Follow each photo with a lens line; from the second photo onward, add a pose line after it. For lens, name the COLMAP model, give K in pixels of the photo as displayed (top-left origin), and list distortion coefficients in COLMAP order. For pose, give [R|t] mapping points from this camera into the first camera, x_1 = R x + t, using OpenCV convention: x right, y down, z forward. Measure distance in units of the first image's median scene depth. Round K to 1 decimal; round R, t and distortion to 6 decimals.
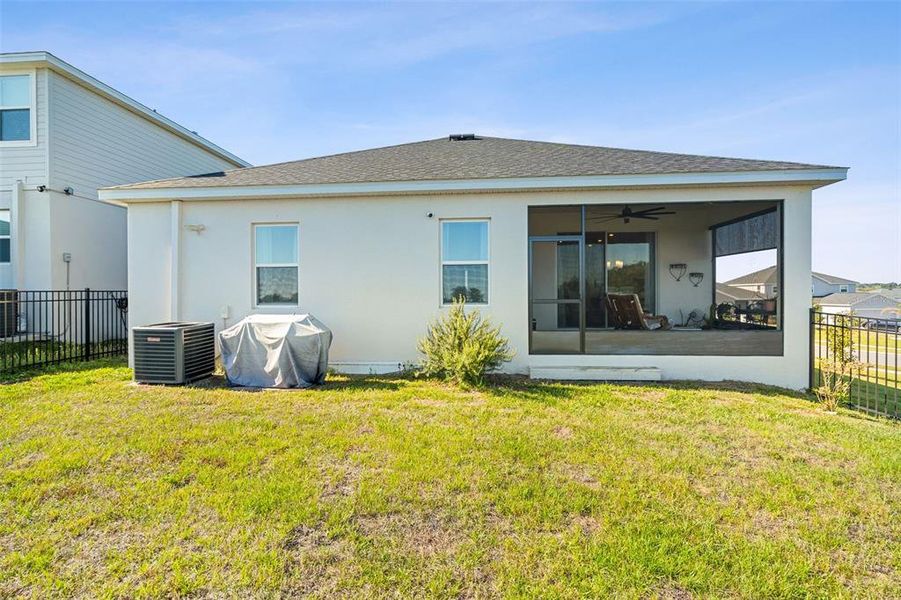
lens RADIAL K [[412.8, 0, 447.7], [0, 412.8, 295.5], [0, 0, 1]] dist [-0.001130, 0.000087]
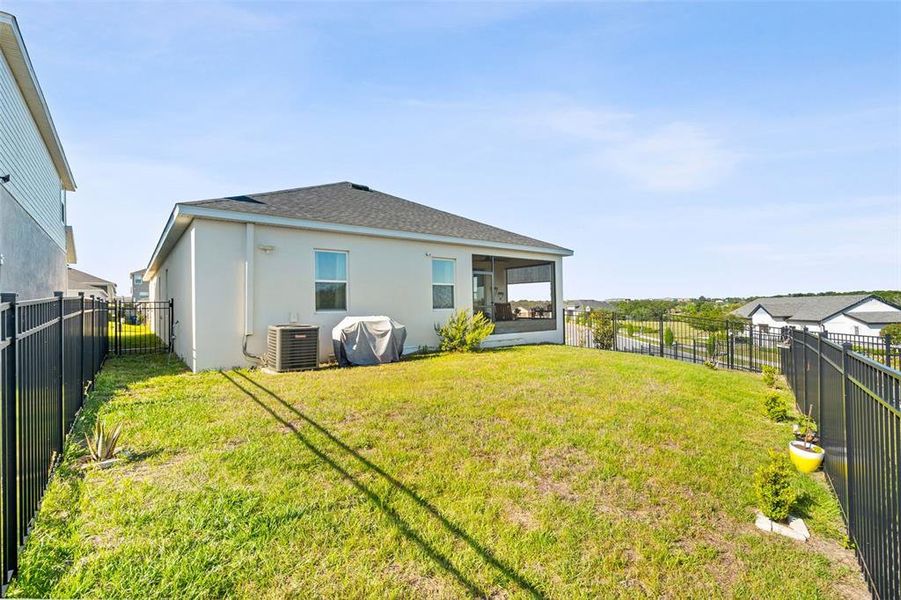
lens RADIAL K [[462.1, 0, 411.1], [0, 462.1, 304.7], [0, 0, 1]] dist [0.000087, -0.000003]
pose [[0.731724, -0.000671, 0.681601, -1.403746], [0.020170, 0.999583, -0.020669, 0.042695], [-0.681303, 0.028872, 0.731432, -0.300824]]
